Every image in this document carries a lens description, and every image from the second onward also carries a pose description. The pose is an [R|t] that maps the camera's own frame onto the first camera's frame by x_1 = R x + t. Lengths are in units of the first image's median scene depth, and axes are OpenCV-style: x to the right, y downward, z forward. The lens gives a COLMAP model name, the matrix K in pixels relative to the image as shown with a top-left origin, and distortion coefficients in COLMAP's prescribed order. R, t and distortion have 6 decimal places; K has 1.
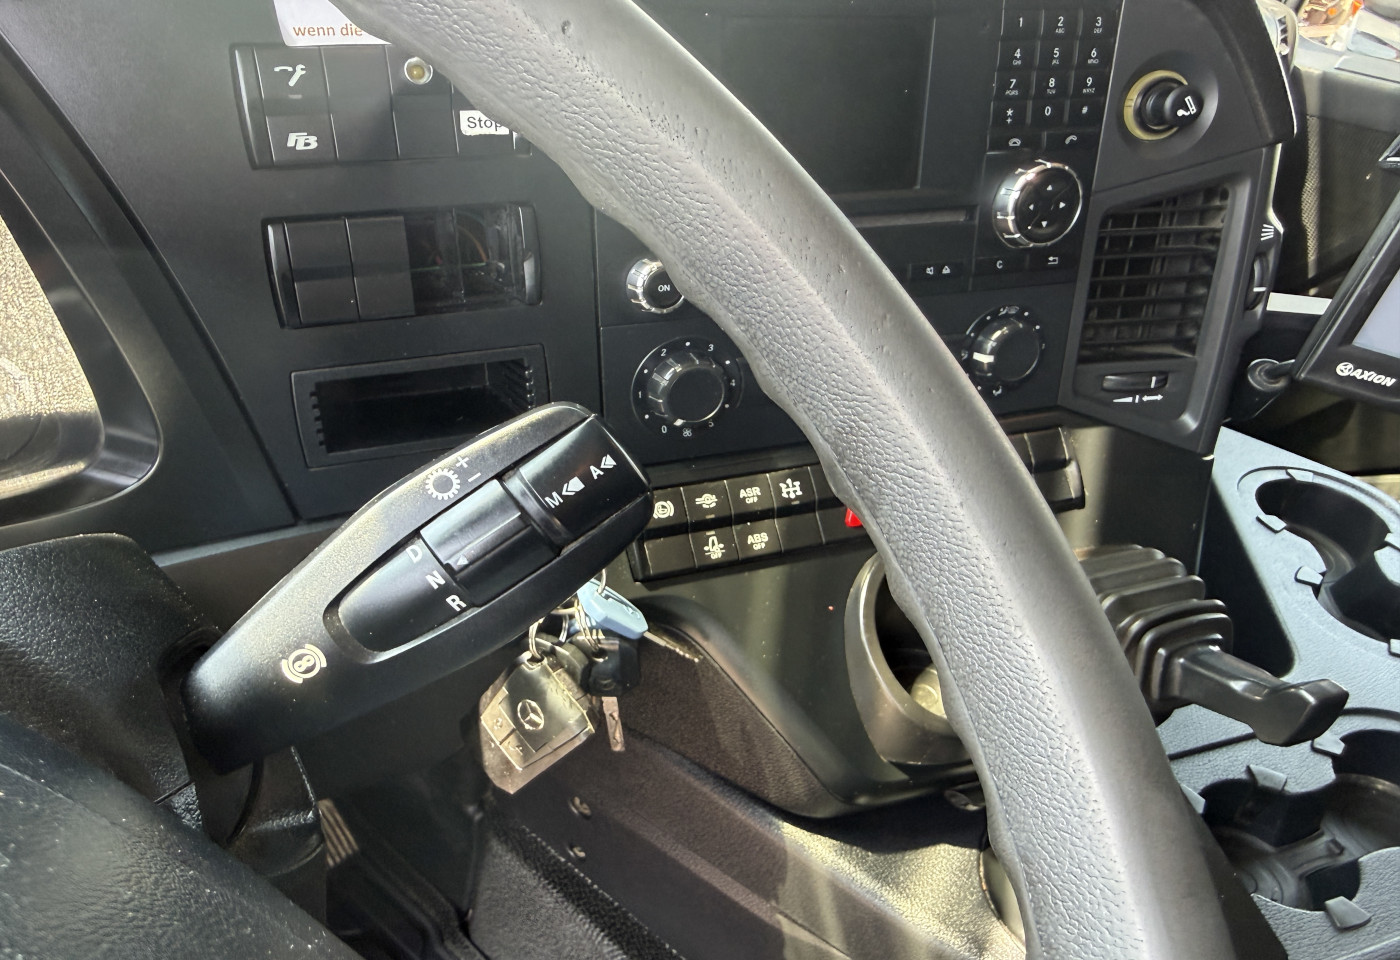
lens RADIAL K [[981.3, 0, 612.4], [0, 981.3, 496.7], [0, 0, 1]] dist [0.025778, -0.038425]
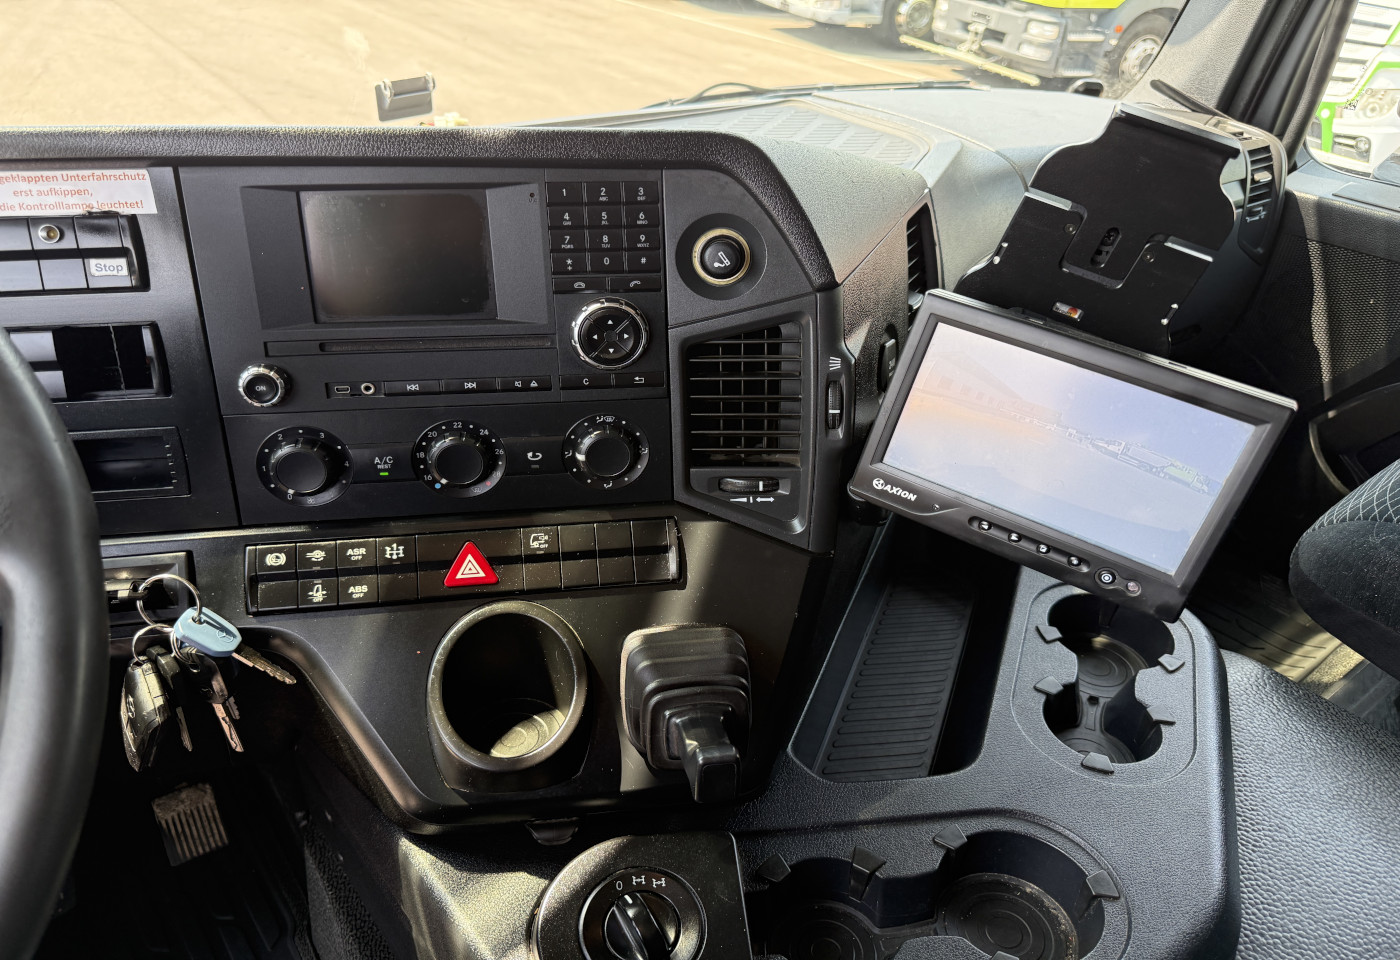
lens RADIAL K [[981.3, 0, 701.7], [0, 981.3, 487.8], [0, 0, 1]] dist [0.025778, -0.038425]
pose [[0.981770, 0.062702, -0.179432, 0.745736], [-0.078926, 0.993271, -0.084753, -0.012876], [0.172911, 0.097370, 0.980113, -0.148866]]
